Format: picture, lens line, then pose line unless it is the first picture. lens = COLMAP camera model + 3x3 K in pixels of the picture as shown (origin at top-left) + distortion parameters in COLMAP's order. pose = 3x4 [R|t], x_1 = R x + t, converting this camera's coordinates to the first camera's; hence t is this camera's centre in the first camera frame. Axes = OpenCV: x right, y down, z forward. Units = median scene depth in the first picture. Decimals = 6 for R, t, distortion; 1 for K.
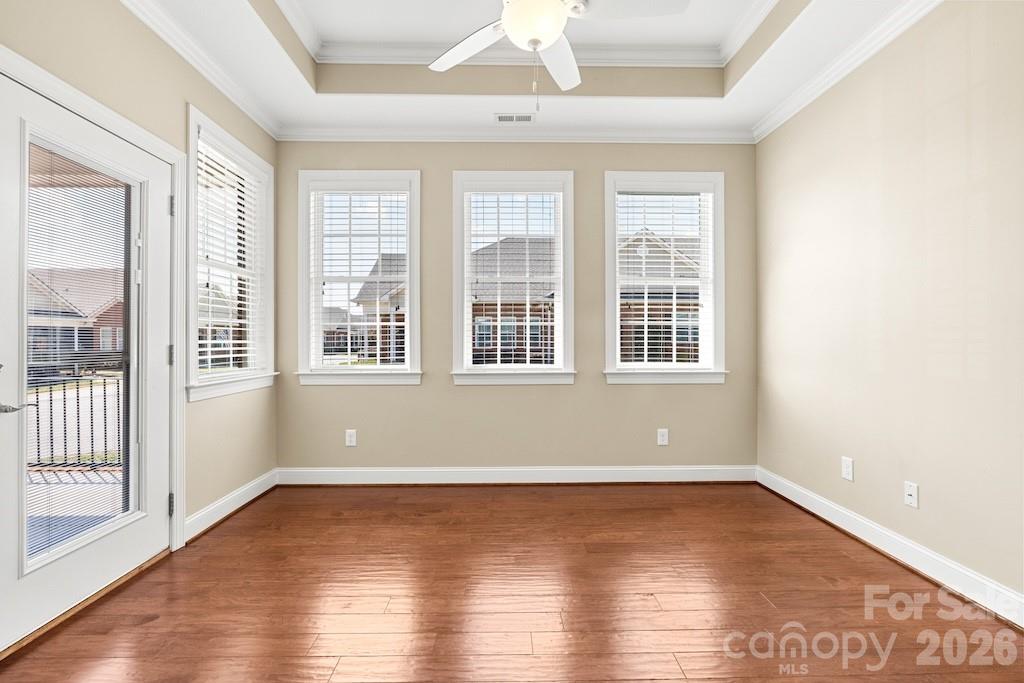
lens RADIAL K [[479.8, 0, 510.5], [0, 479.8, 338.1], [0, 0, 1]] dist [0.003015, 0.000524]
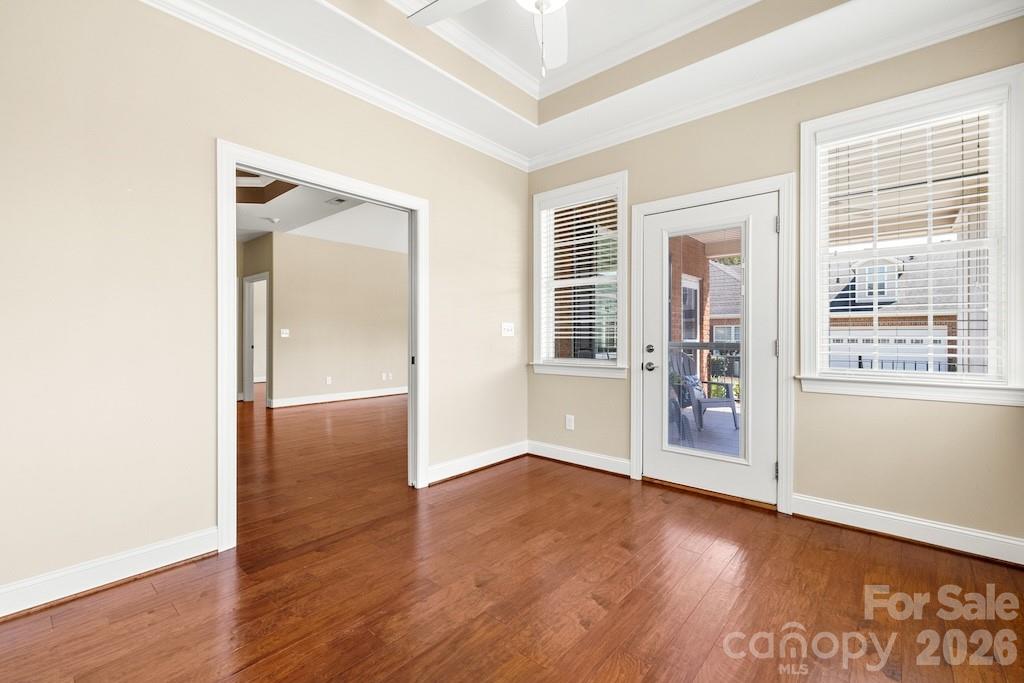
lens RADIAL K [[443.4, 0, 510.8], [0, 443.4, 336.9], [0, 0, 1]] dist [0.039791, 0.000650]
pose [[-0.679045, 0.003400, -0.734089, 0.577421], [0.004410, 0.999990, 0.000553, 0.002814], [0.734084, -0.002862, -0.679053, 1.259097]]
